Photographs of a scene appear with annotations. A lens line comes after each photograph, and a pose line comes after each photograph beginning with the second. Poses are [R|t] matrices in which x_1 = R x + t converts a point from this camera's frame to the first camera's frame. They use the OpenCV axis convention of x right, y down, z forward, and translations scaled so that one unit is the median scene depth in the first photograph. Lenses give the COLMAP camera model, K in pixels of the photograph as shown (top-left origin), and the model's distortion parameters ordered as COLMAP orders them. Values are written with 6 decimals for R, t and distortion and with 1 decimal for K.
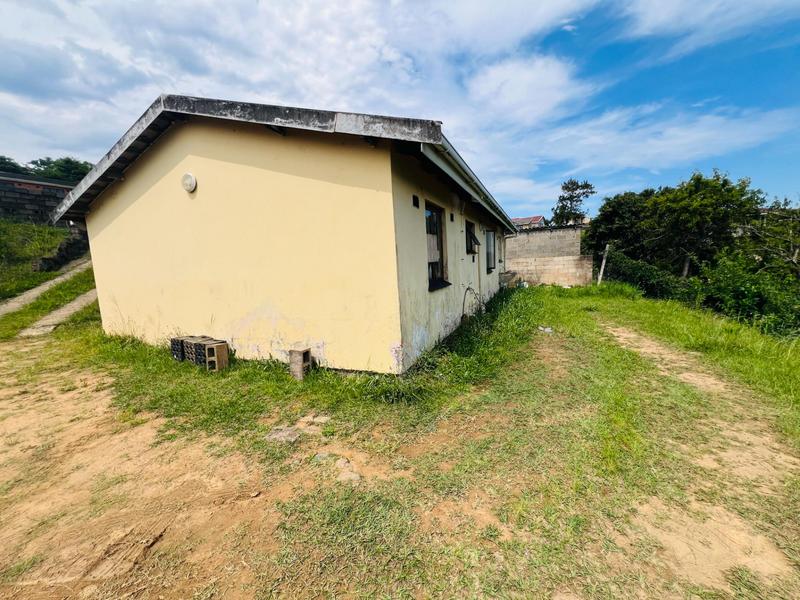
lens RADIAL K [[319.6, 0, 398.1], [0, 319.6, 298.9], [0, 0, 1]] dist [-0.004110, 0.001444]
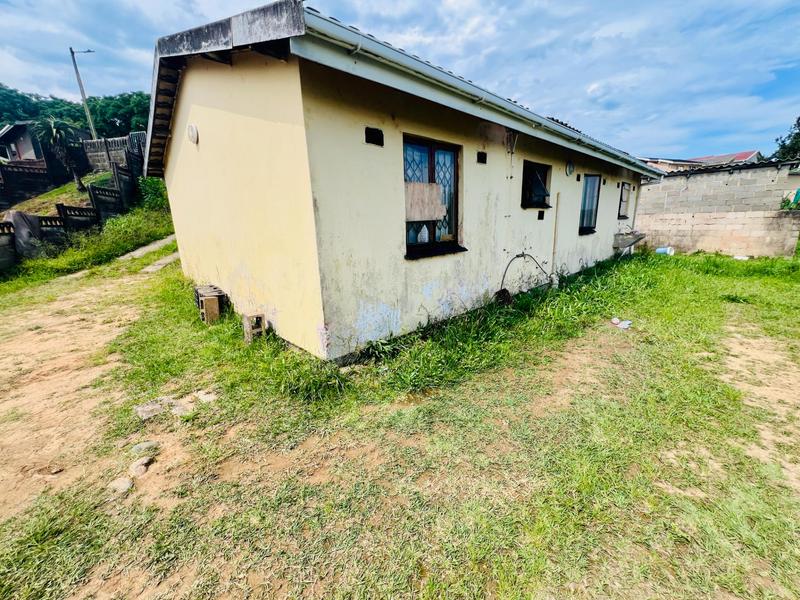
lens RADIAL K [[319.6, 0, 398.8], [0, 319.6, 299.7], [0, 0, 1]] dist [-0.004110, 0.001444]
pose [[0.921856, 0.114082, -0.370360, 0.438279], [-0.057446, 0.985358, 0.160530, -0.060160], [0.383251, -0.126710, 0.914912, 0.317179]]
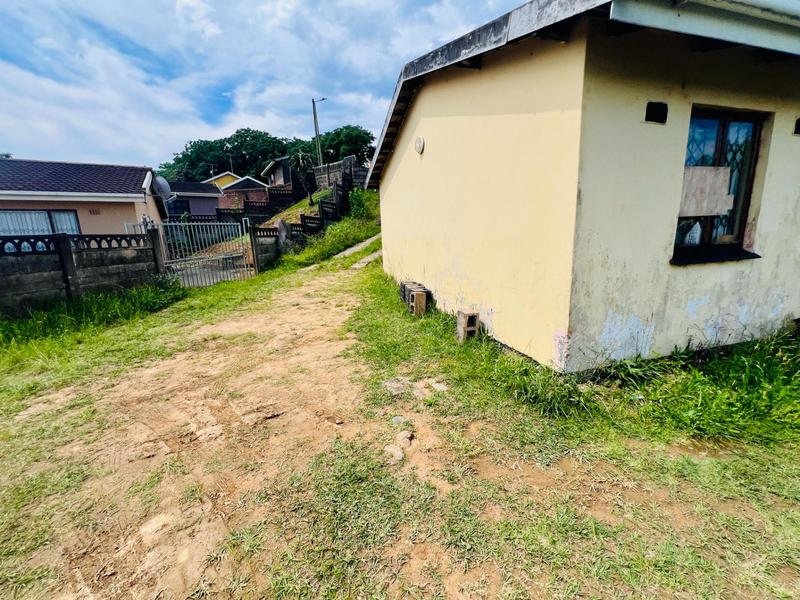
lens RADIAL K [[319.6, 0, 398.8], [0, 319.6, 299.2], [0, 0, 1]] dist [-0.004110, 0.001444]
pose [[0.646083, 0.181864, -0.741284, 0.260035], [-0.081587, 0.982090, 0.169833, -0.023750], [0.758894, -0.049247, 0.649349, 0.235088]]
